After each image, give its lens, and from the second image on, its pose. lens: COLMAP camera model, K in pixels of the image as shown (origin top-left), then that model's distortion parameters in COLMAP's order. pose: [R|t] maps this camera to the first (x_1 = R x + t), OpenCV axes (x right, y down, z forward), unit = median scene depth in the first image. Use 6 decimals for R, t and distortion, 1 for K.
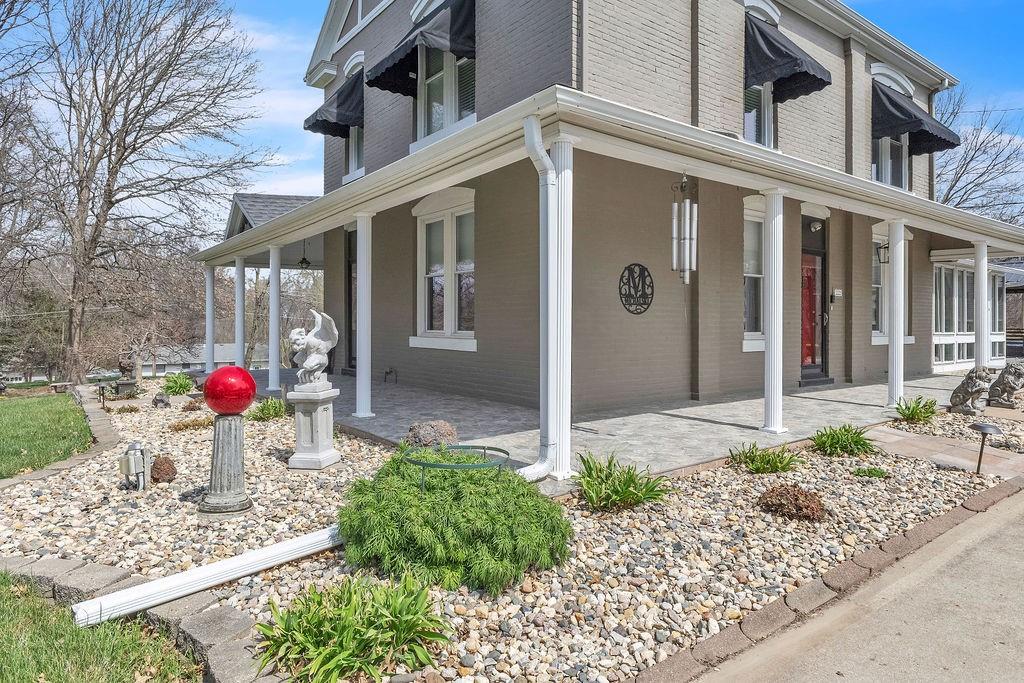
lens RADIAL K [[618.3, 0, 513.1], [0, 618.3, 336.6], [0, 0, 1]] dist [0.002693, 0.000215]
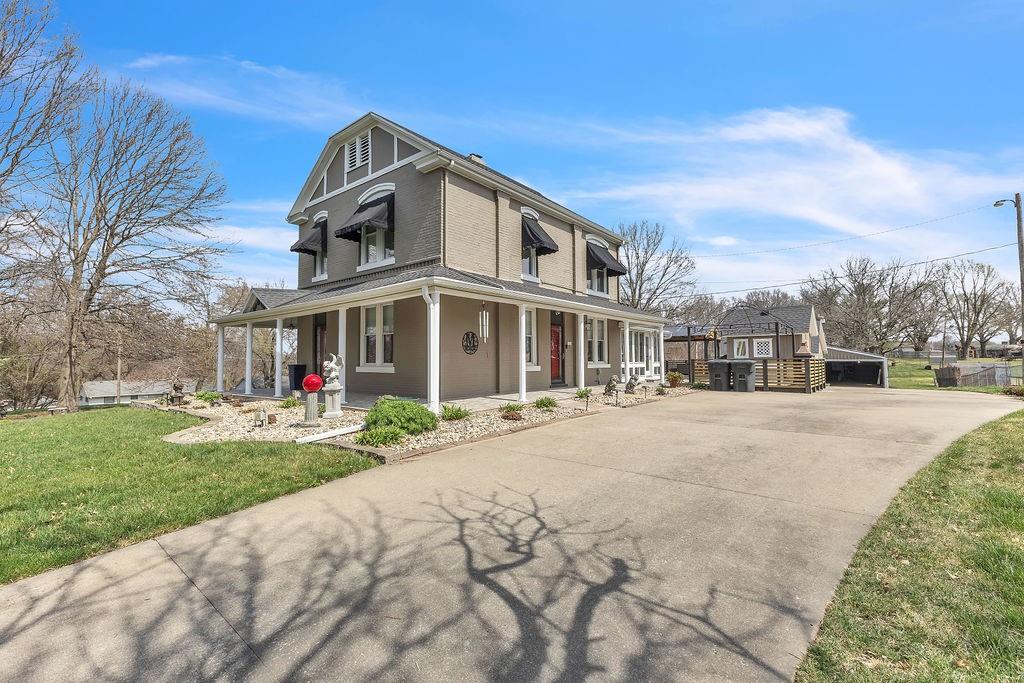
lens RADIAL K [[455.5, 0, 515.7], [0, 455.5, 350.0], [0, 0, 1]] dist [0.007892, -0.000154]
pose [[0.970748, -0.003170, 0.240081, -0.030327], [0.013753, 0.999005, -0.042417, 0.015856], [-0.239708, 0.044478, 0.969826, -0.509815]]
